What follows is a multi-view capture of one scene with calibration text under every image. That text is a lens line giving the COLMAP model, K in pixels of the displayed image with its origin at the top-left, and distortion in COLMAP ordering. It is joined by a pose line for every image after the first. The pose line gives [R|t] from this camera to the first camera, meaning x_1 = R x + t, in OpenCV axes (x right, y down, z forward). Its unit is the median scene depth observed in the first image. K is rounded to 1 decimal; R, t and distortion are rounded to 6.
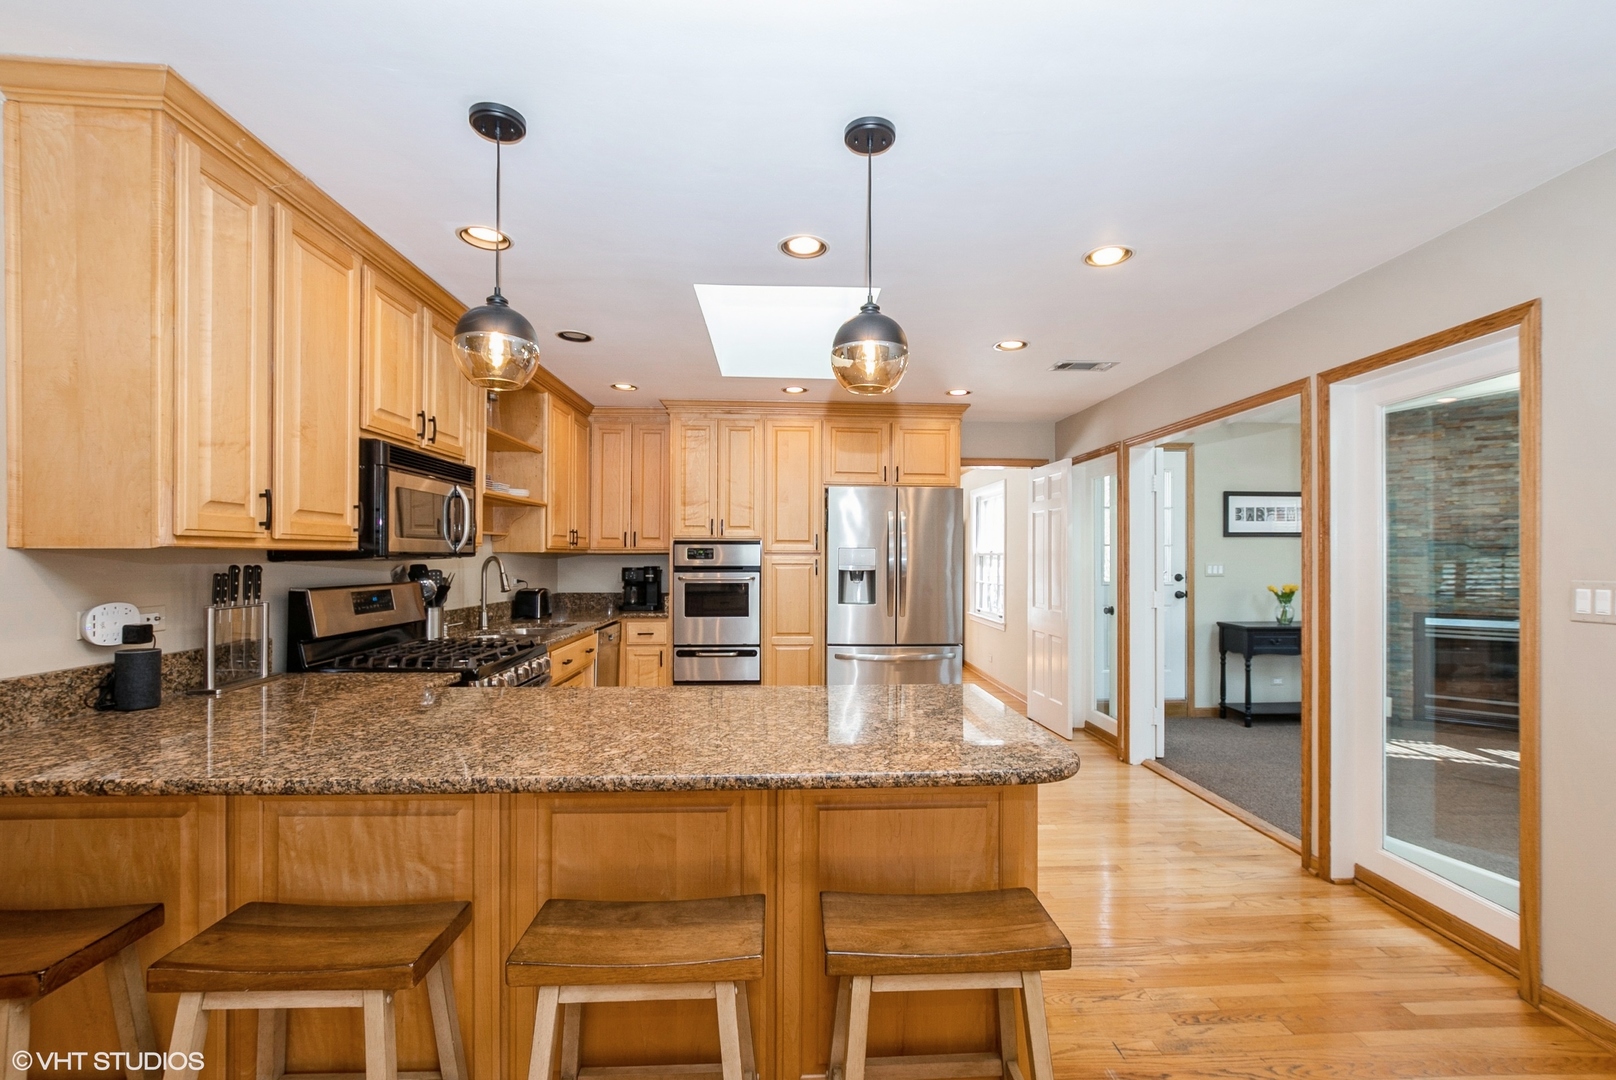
lens RADIAL K [[719.7, 0, 814.2], [0, 719.7, 553.8], [0, 0, 1]] dist [-0.015033, 0.003408]
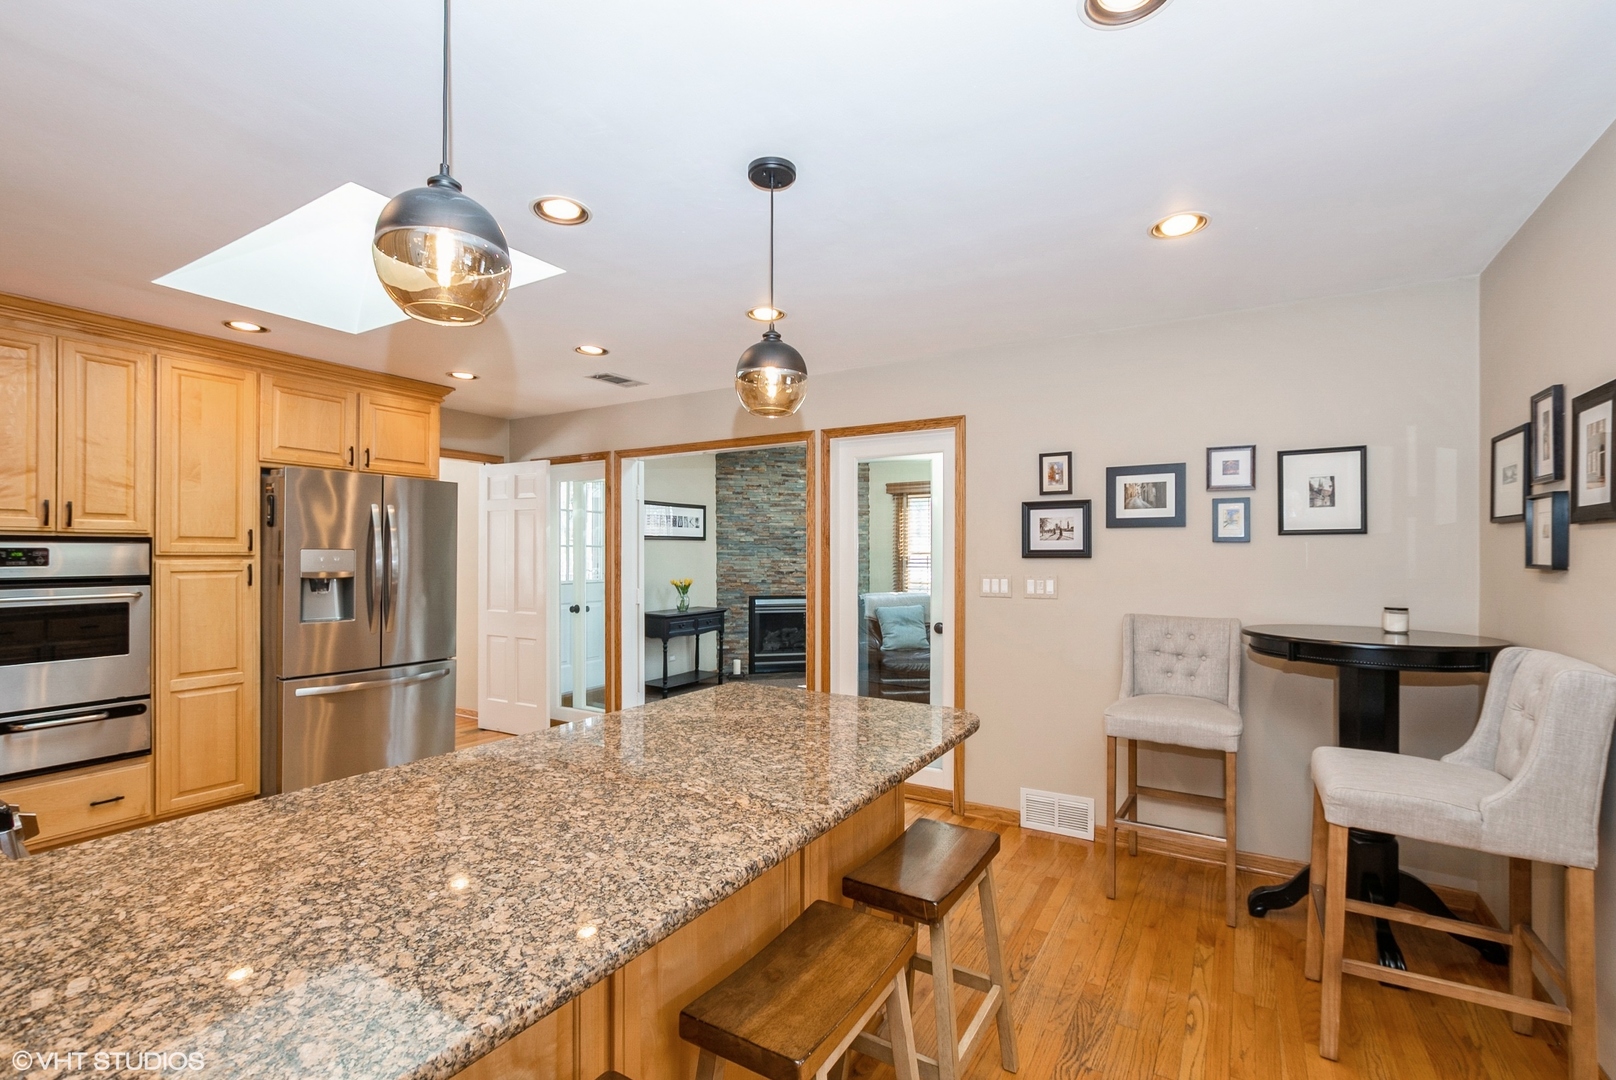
lens RADIAL K [[719.7, 0, 822.3], [0, 719.7, 558.2], [0, 0, 1]] dist [-0.015033, 0.003408]
pose [[0.554874, -0.006656, 0.831908, -0.277981], [-0.005066, 0.999922, 0.011380, -0.009169], [-0.831919, -0.010529, 0.554798, 0.127072]]
